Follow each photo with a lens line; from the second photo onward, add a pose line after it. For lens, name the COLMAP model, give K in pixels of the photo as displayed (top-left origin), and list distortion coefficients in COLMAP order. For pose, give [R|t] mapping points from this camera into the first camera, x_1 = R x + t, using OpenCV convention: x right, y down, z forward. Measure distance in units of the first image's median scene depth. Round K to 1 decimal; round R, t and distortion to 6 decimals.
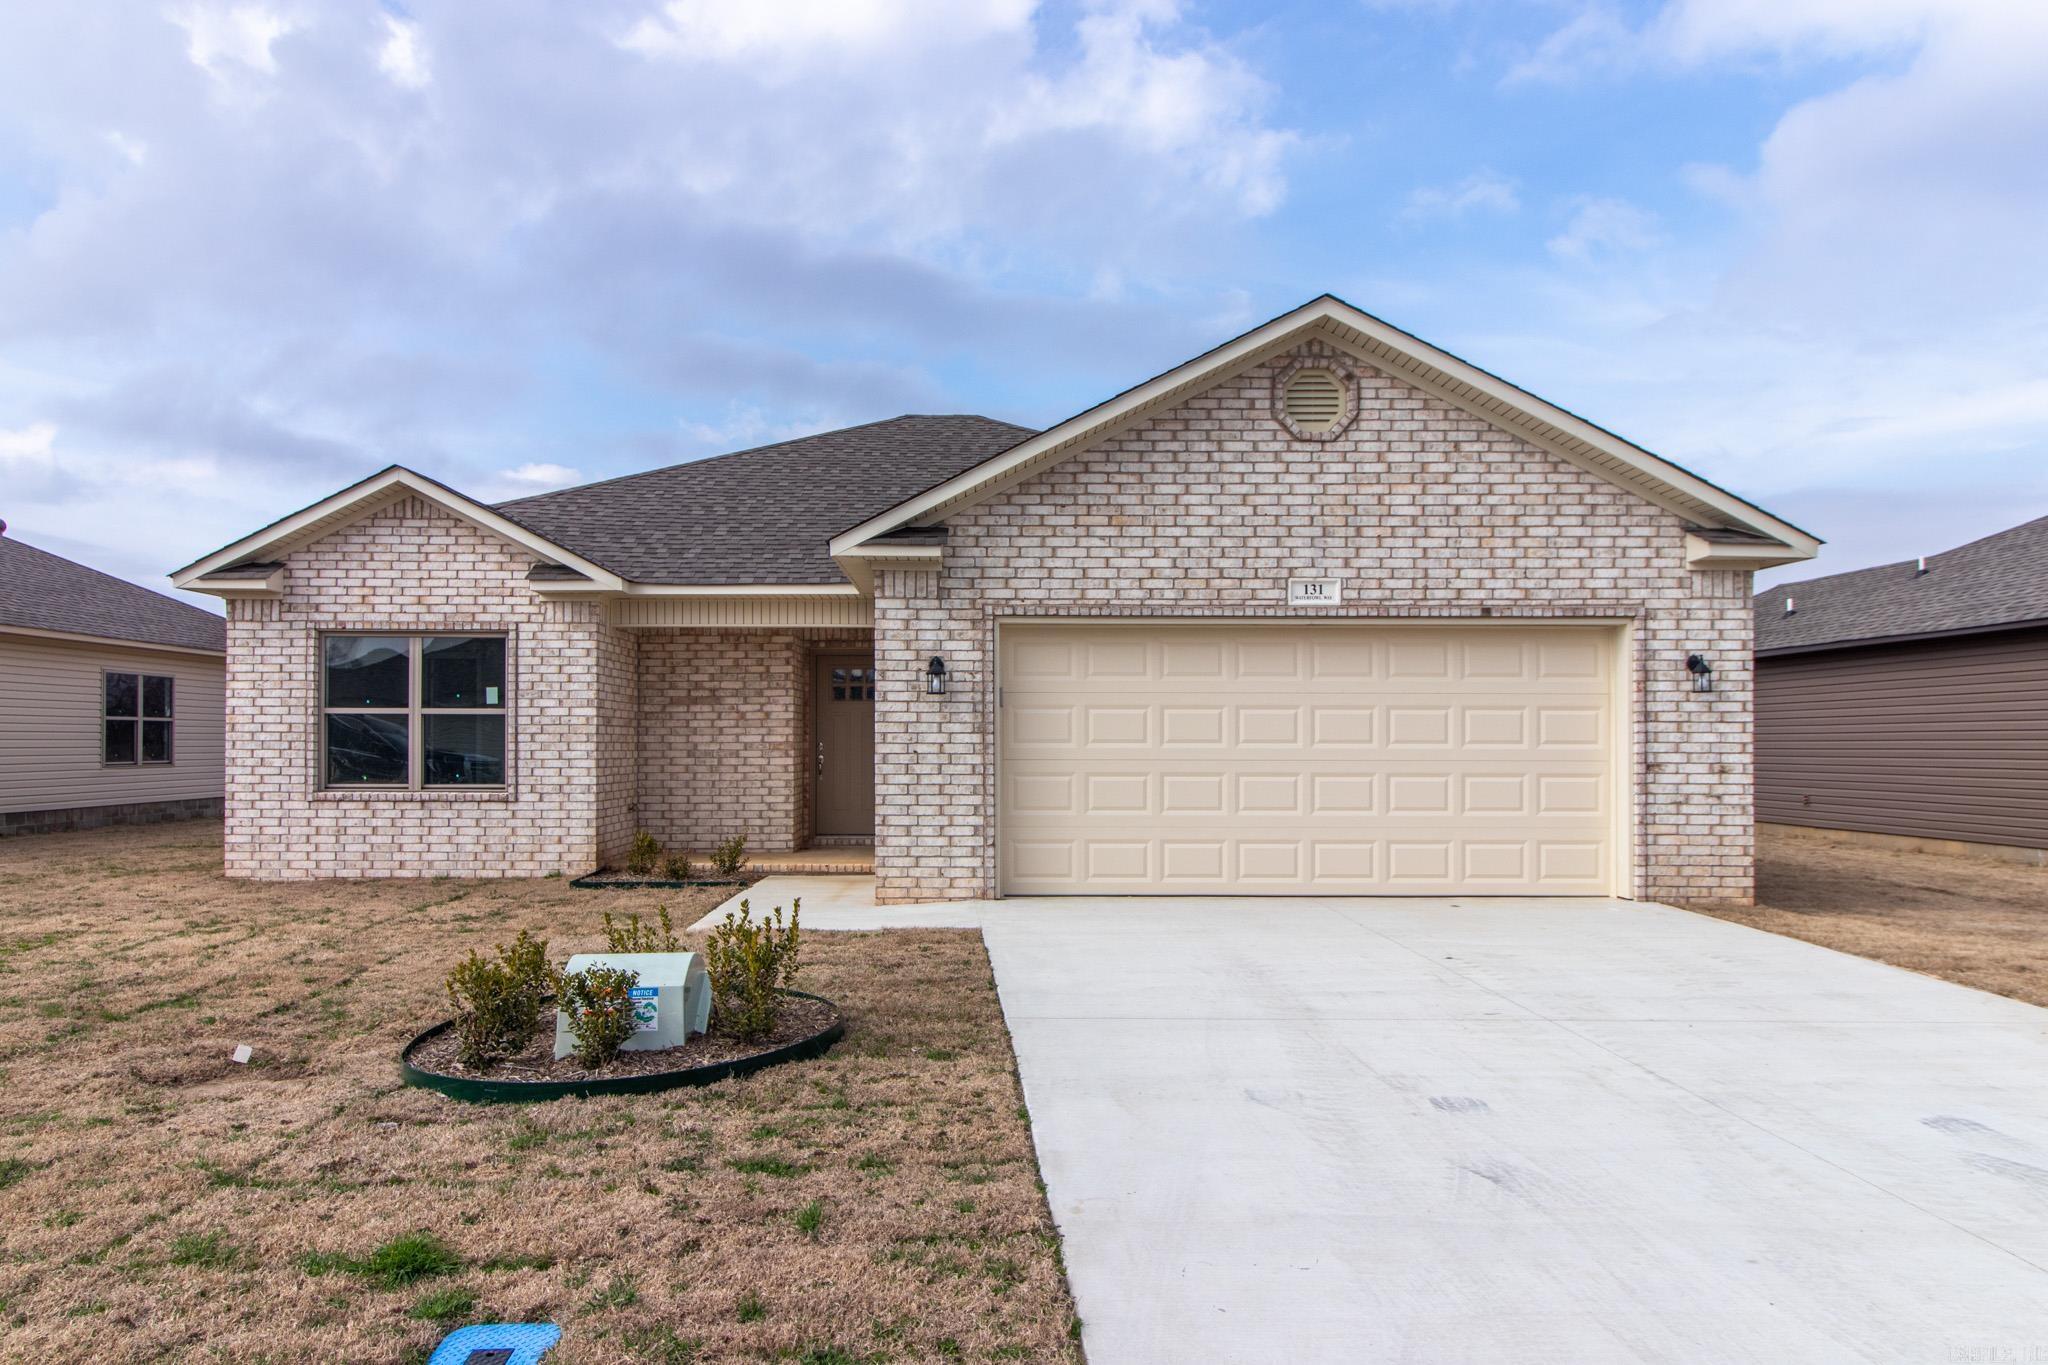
lens RADIAL K [[1344.9, 0, 1024.0], [0, 1344.9, 682.5], [0, 0, 1]] dist [0.025717, 0.000388]
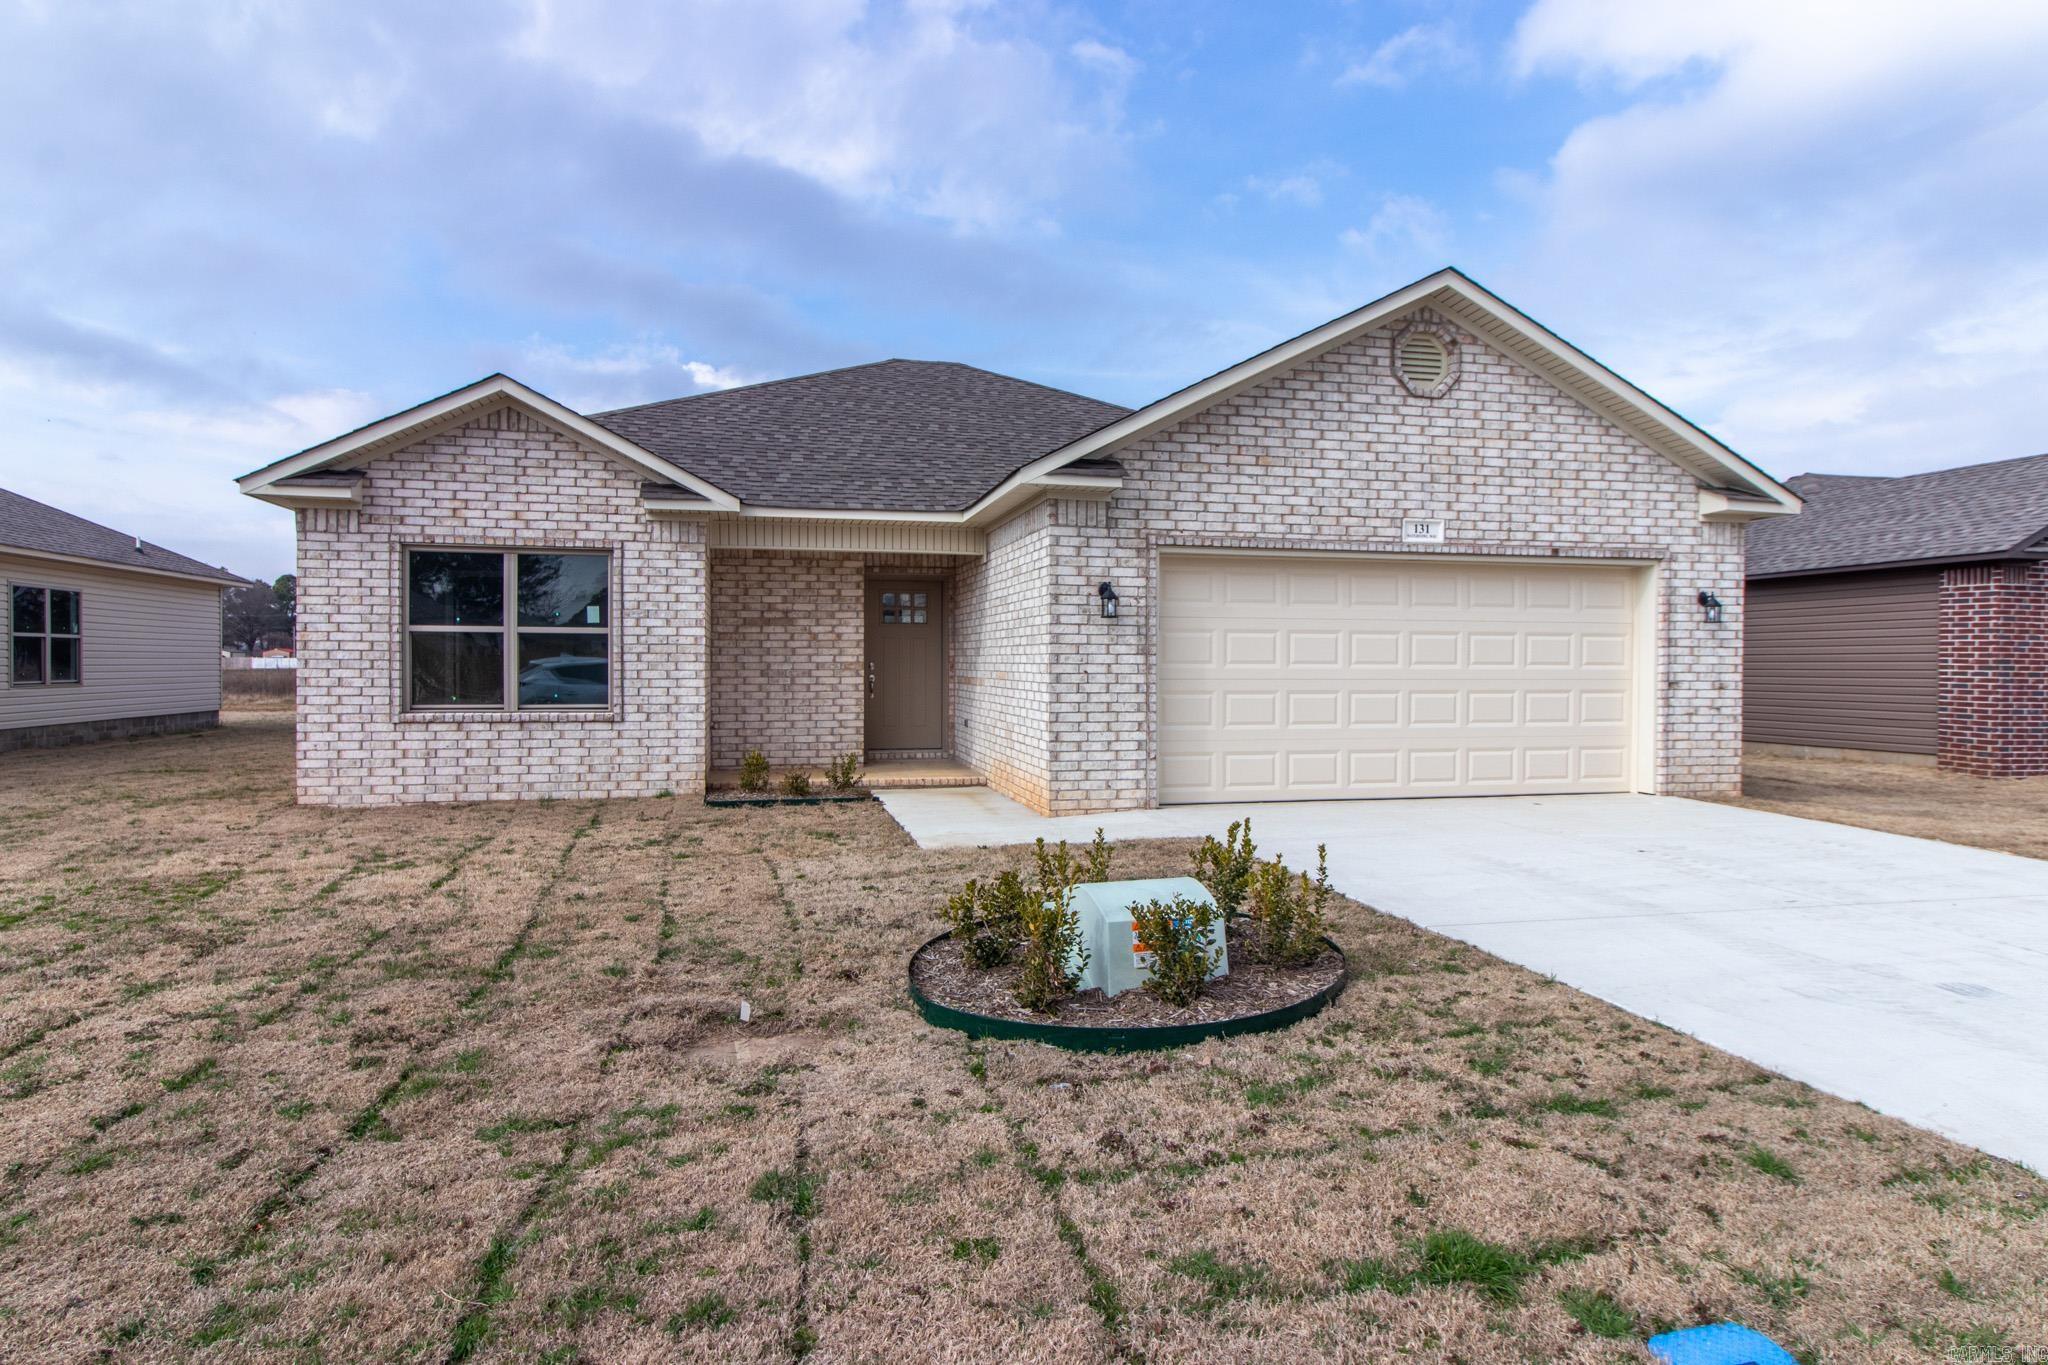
lens RADIAL K [[1148.7, 0, 1024.8], [0, 1148.7, 636.9], [0, 0, 1]] dist [0.020613, 0.000011]
pose [[0.974097, 0.006780, 0.226030, -0.328787], [-0.011867, 0.999706, 0.021159, 0.005351], [-0.225820, -0.023293, 0.973891, 0.128788]]
